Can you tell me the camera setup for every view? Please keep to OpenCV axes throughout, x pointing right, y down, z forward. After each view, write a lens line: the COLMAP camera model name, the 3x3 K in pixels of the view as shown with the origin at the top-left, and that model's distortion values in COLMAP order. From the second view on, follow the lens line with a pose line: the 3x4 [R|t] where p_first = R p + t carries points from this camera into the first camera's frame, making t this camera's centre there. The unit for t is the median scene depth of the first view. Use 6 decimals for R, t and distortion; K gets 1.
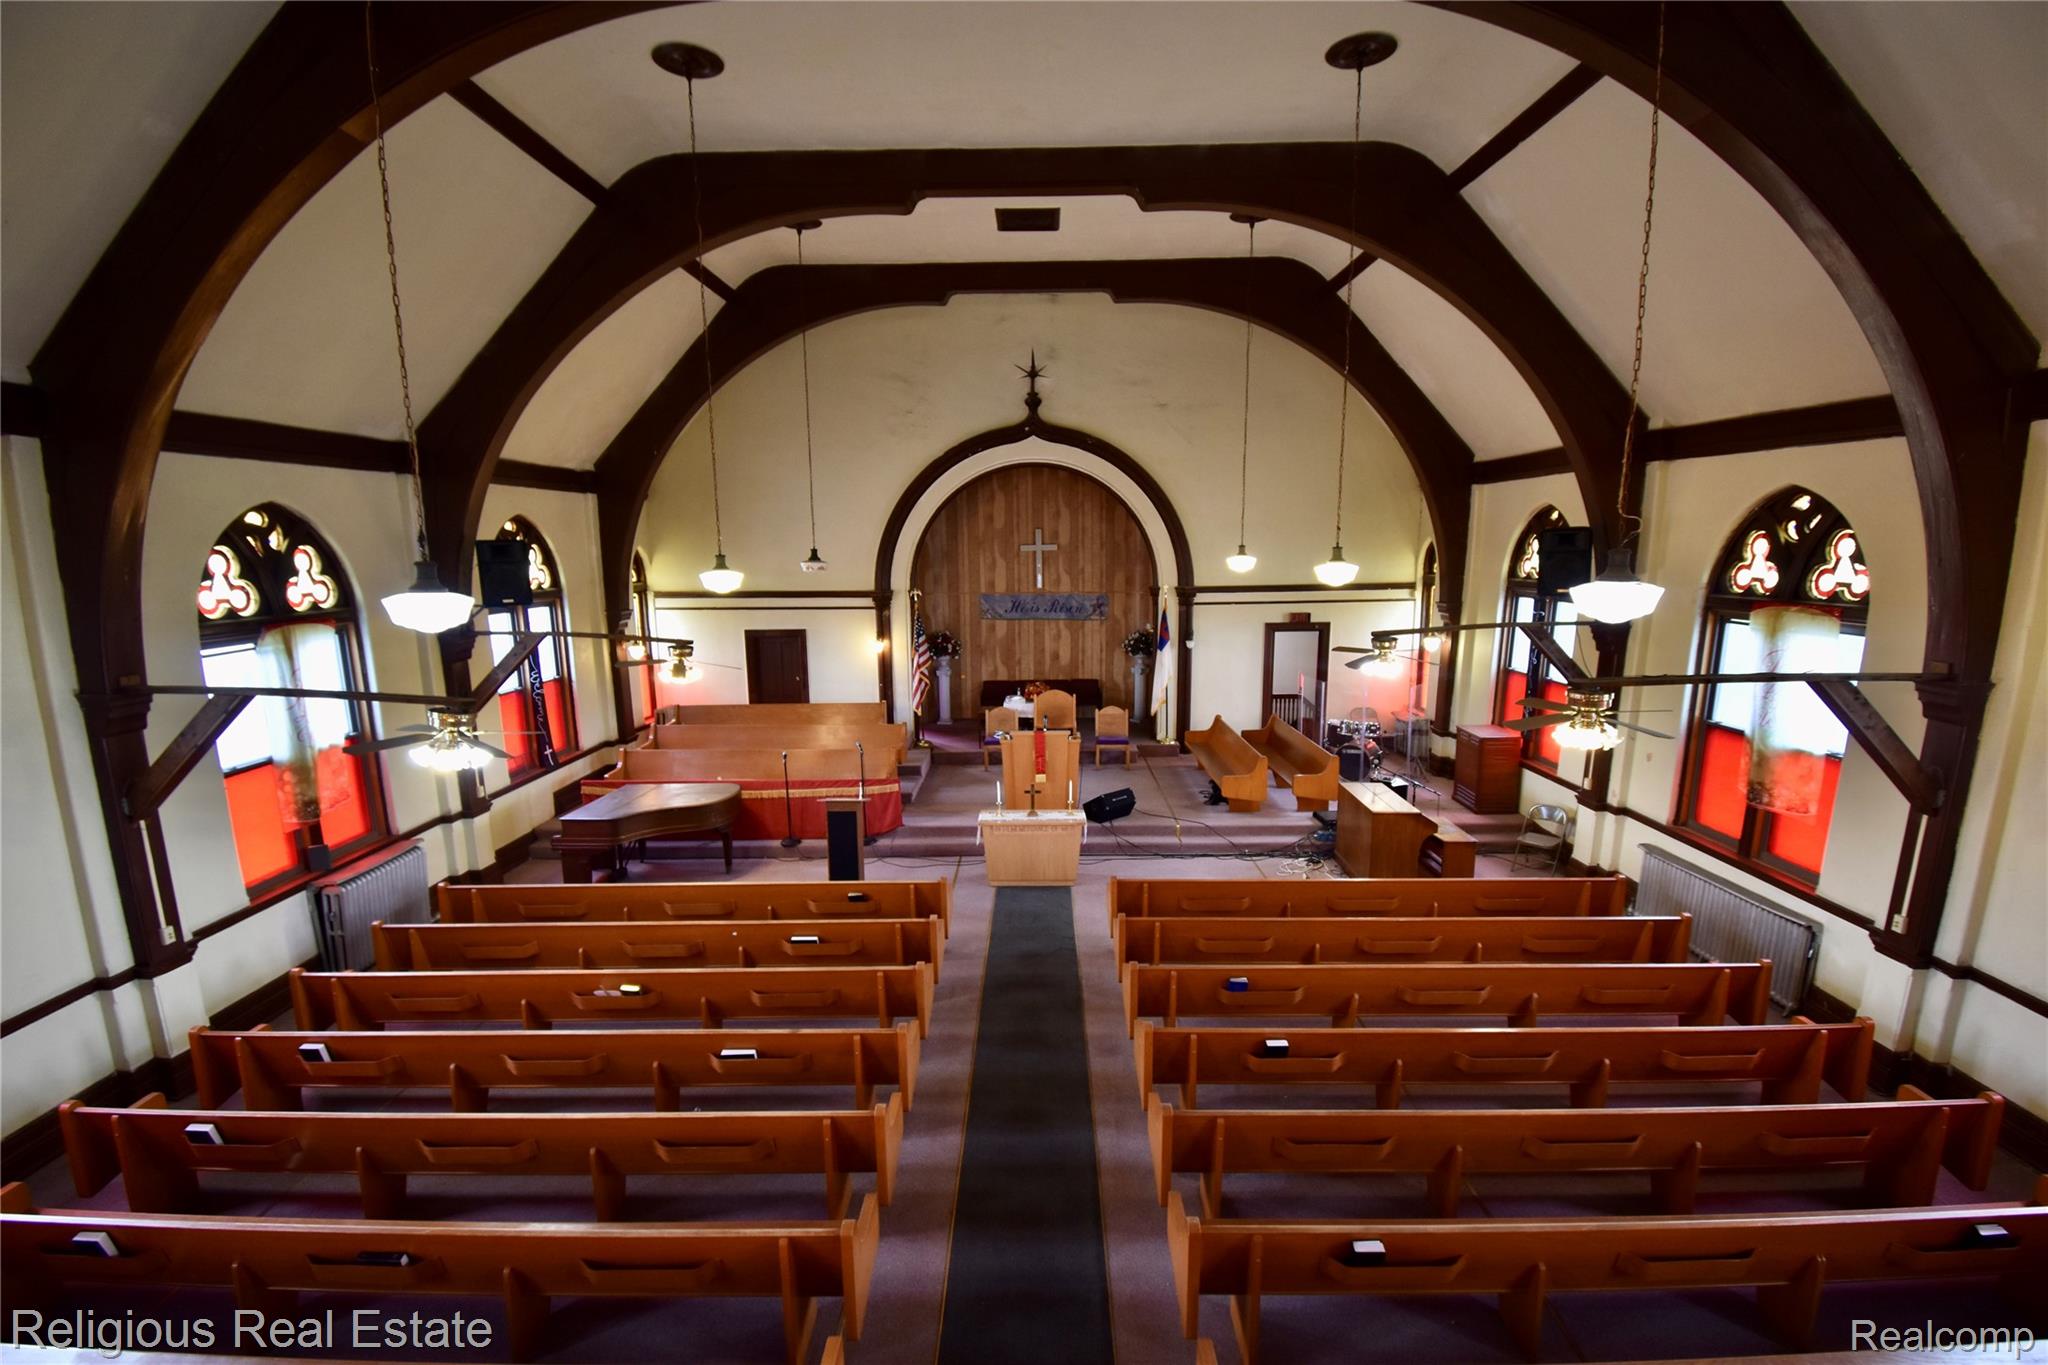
lens RADIAL K [[888.4, 0, 1023.1], [0, 888.4, 685.3], [0, 0, 1]] dist [-0.027428, -0.001719]
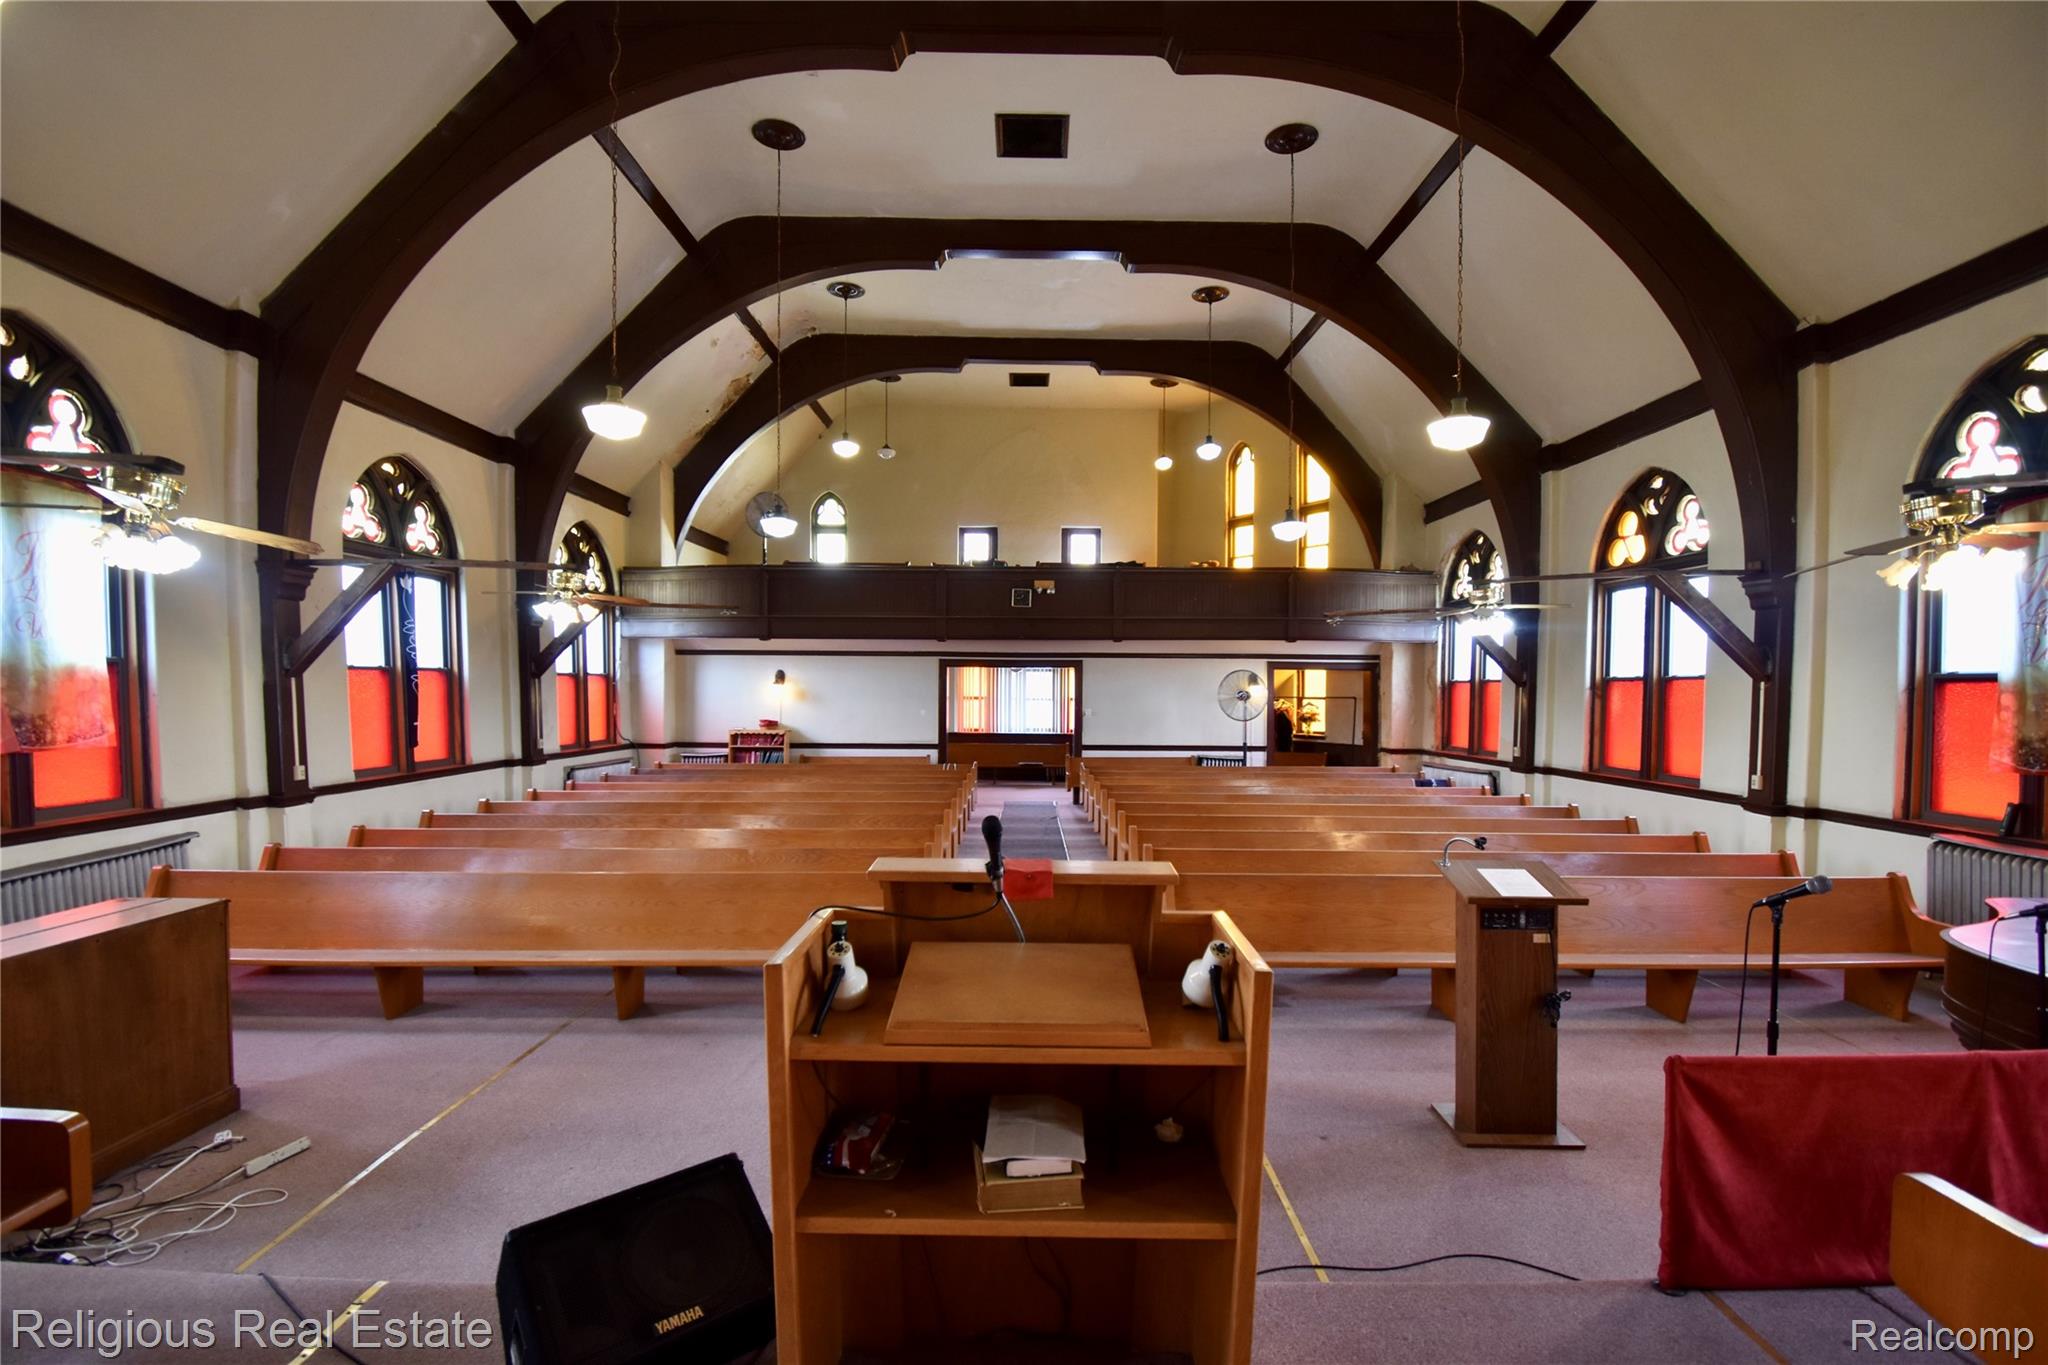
lens RADIAL K [[888.4, 0, 1031.1], [0, 888.4, 695.2], [0, 0, 1]] dist [-0.027428, -0.001719]
pose [[0.999270, 0.010614, 0.036700, -0.047367], [-0.004847, 0.988093, -0.153779, 0.294771], [-0.037895, 0.153489, 0.987423, -0.166144]]
